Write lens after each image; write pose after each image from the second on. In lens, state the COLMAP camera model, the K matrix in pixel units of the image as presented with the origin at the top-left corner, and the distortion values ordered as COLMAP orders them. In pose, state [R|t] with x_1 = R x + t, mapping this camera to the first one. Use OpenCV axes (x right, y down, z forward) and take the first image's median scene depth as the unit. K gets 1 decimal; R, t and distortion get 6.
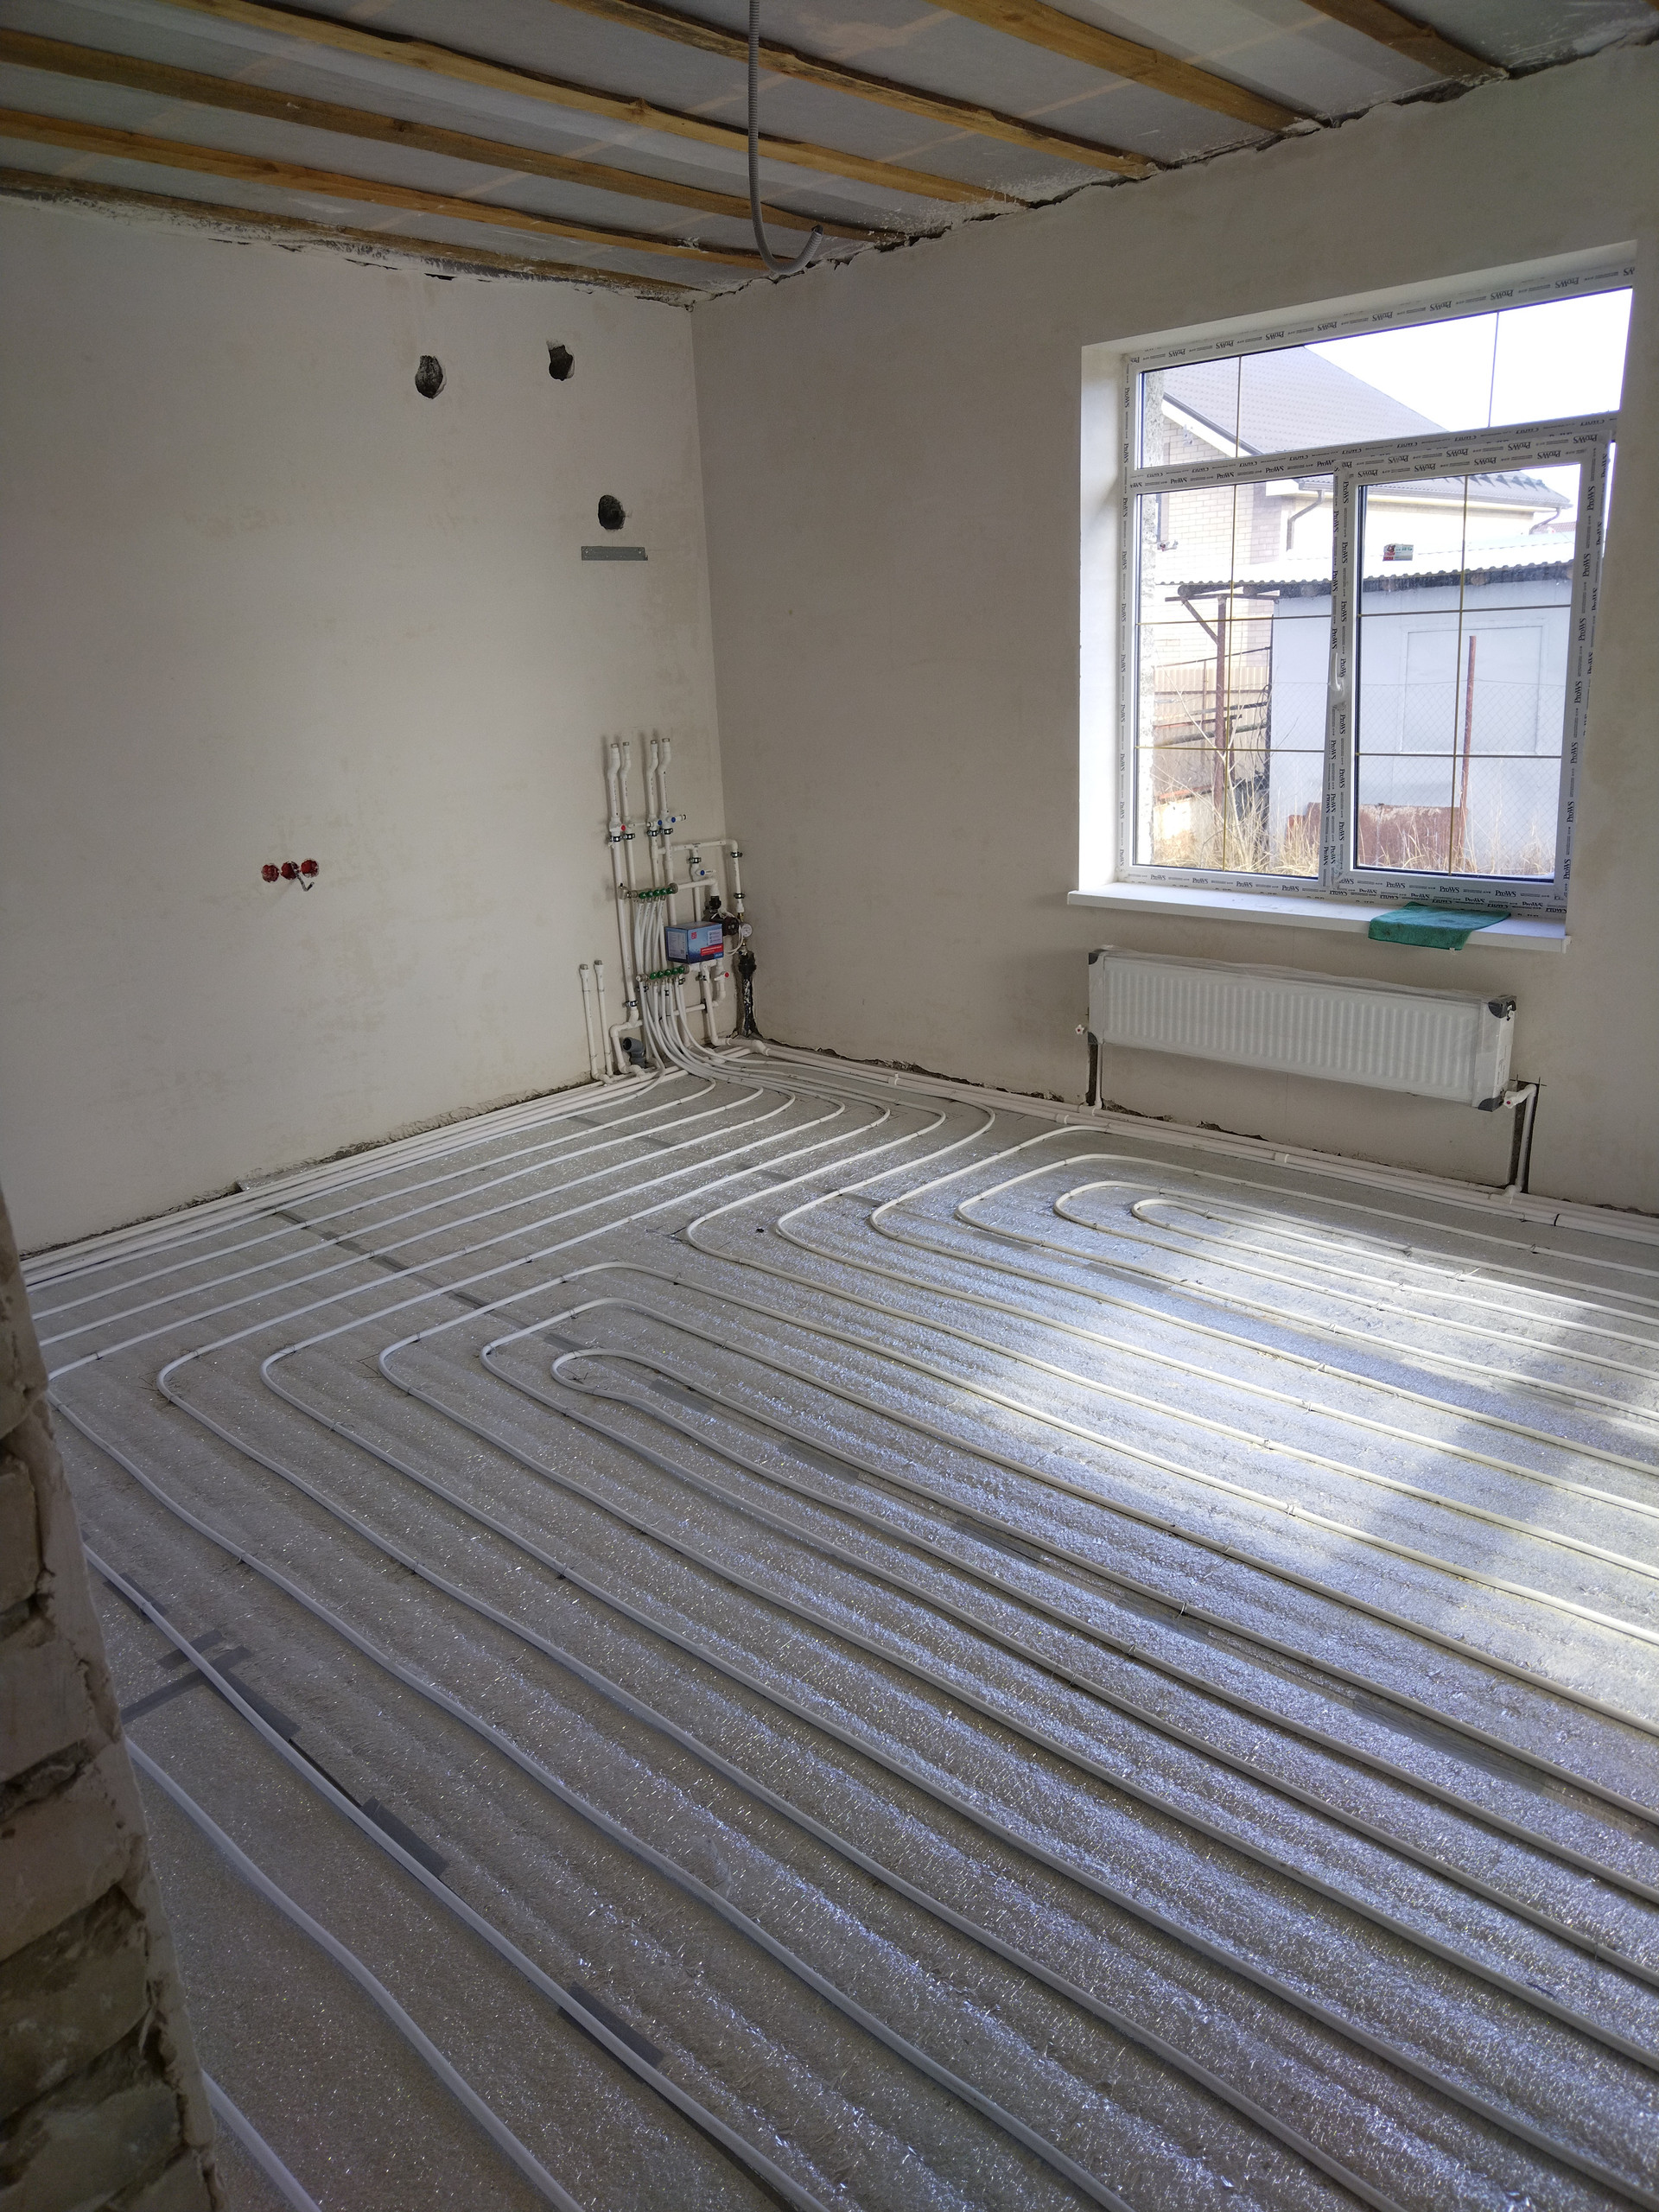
lens RADIAL K [[1510.1, 0, 832.2], [0, 1510.1, 1115.1], [0, 0, 1]] dist [0.008523, -0.003273]
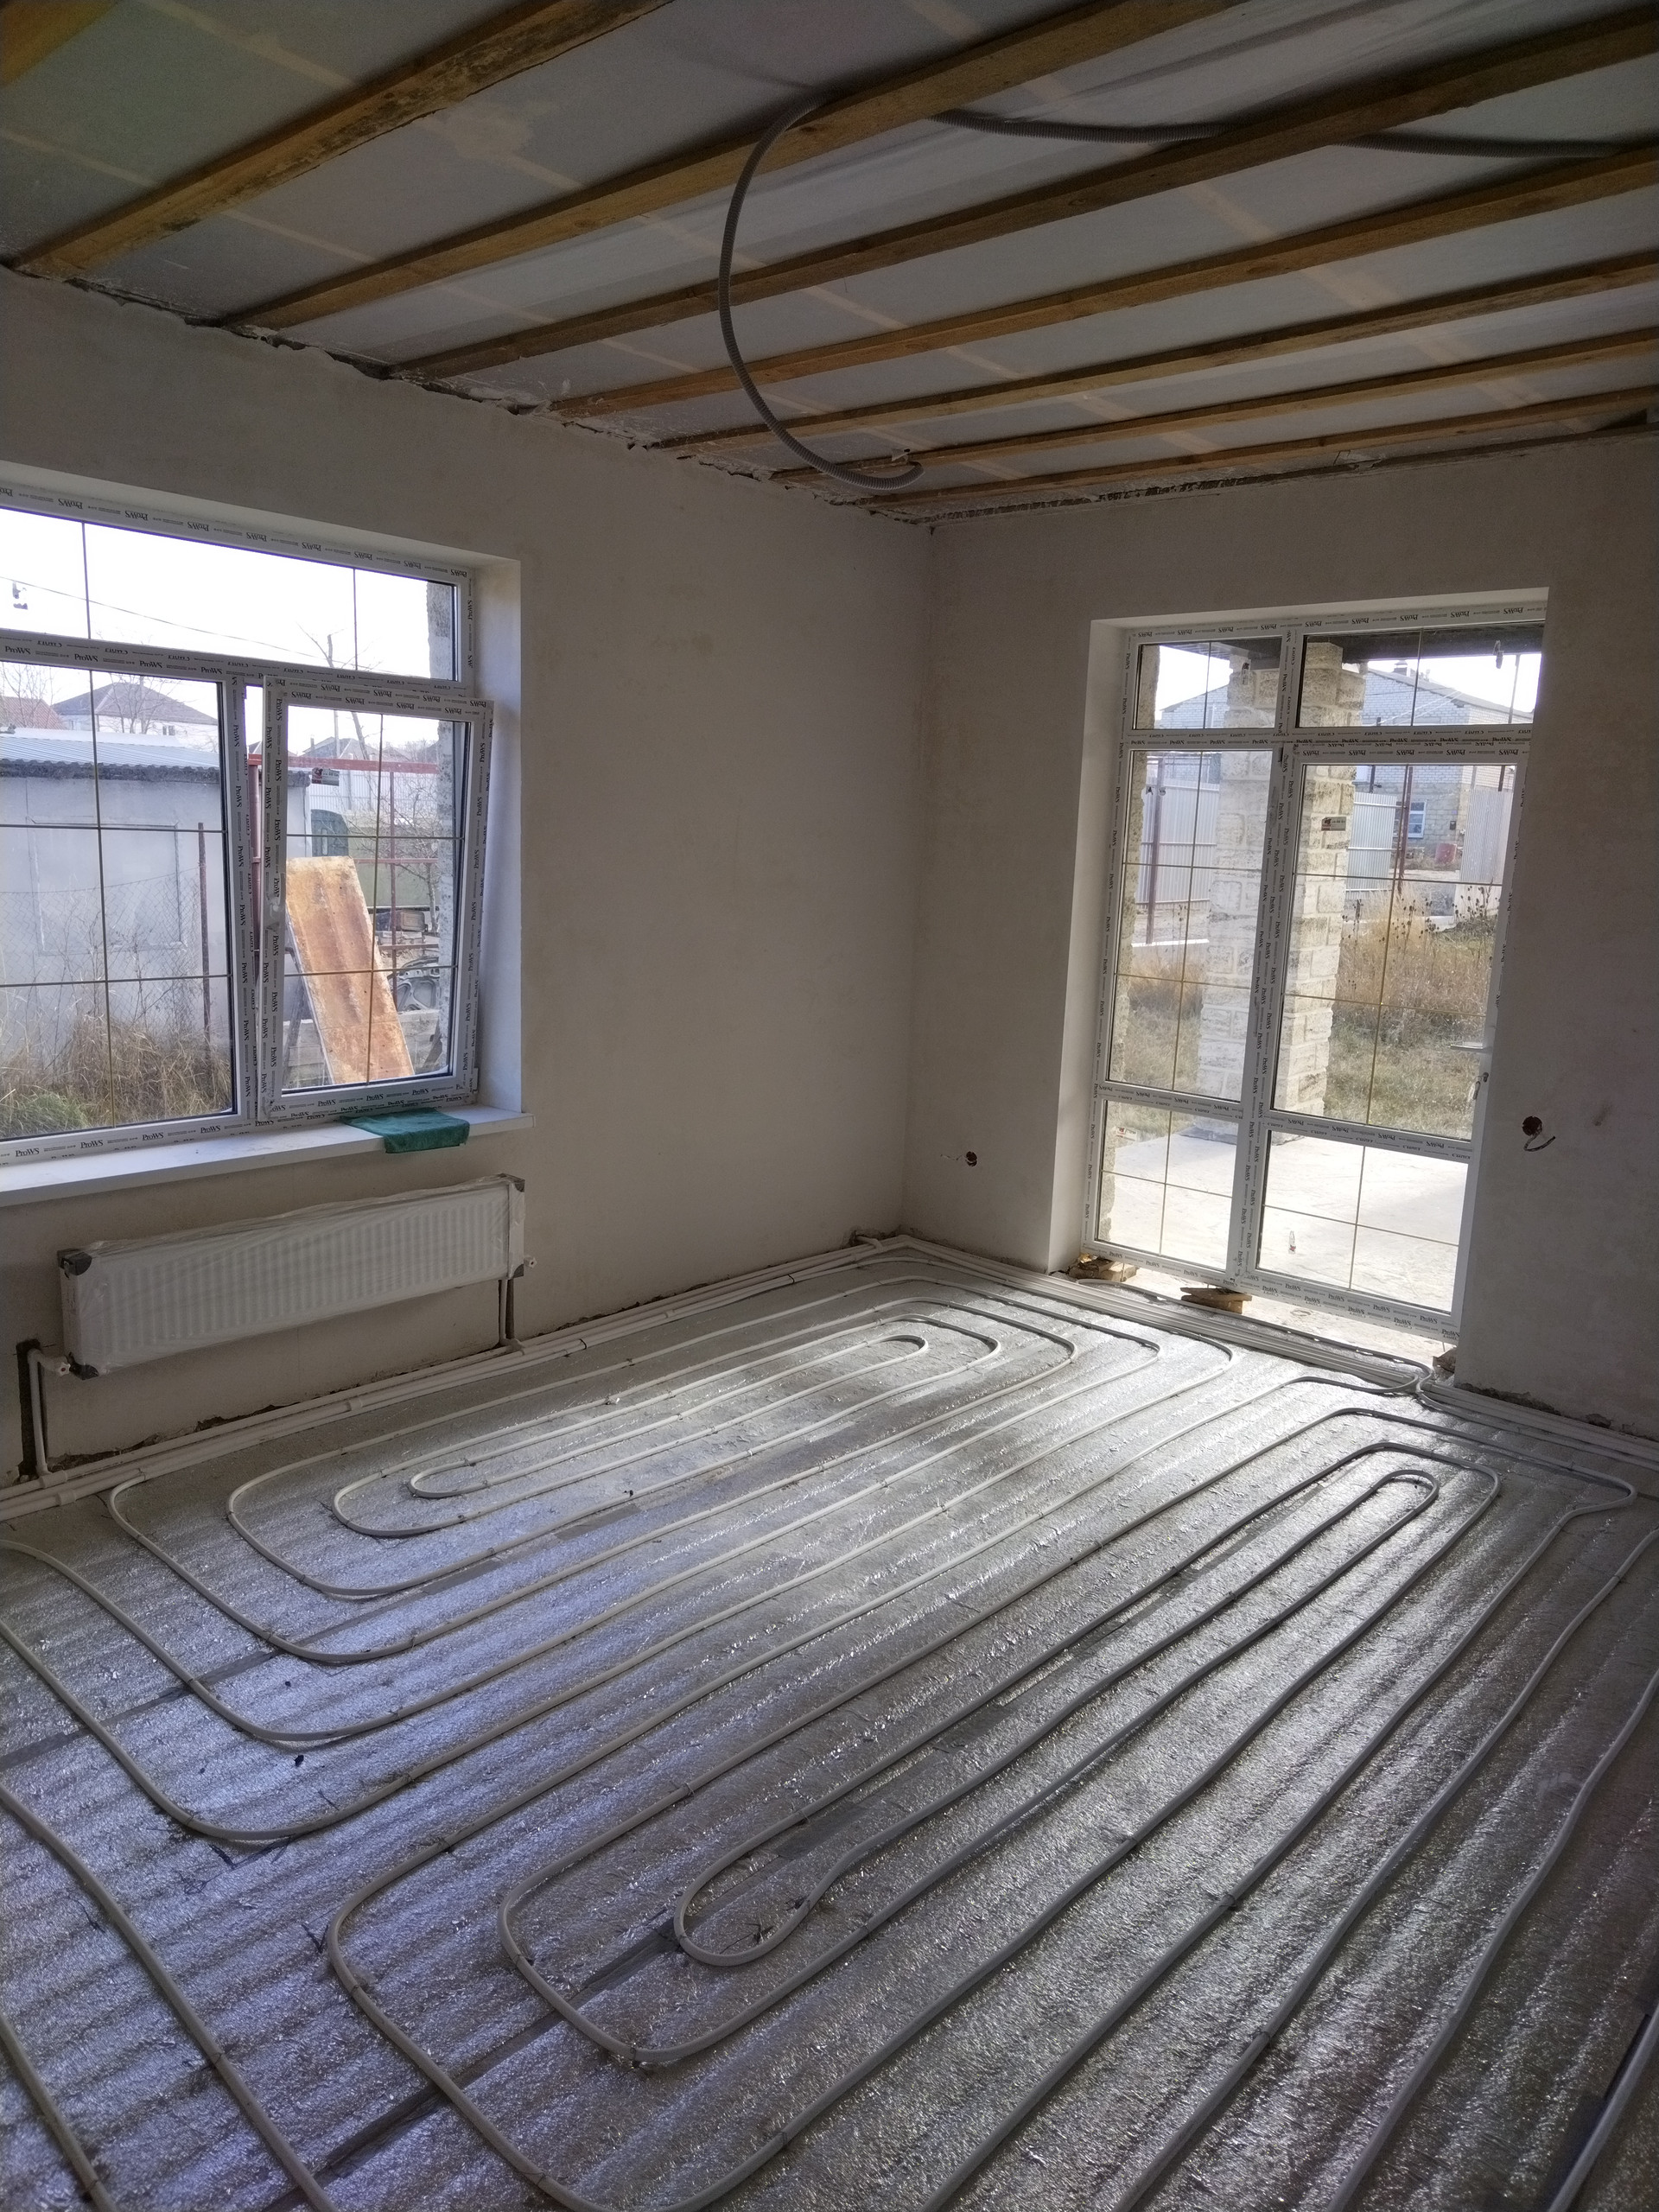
lens RADIAL K [[1510.1, 0, 839.3], [0, 1510.1, 1098.2], [0, 0, 1]] dist [0.008523, -0.003273]
pose [[-0.026769, -0.130742, 0.991055, -0.626388], [0.267485, 0.954322, 0.133121, -0.203373], [-0.963190, 0.268656, 0.009425, 0.694751]]
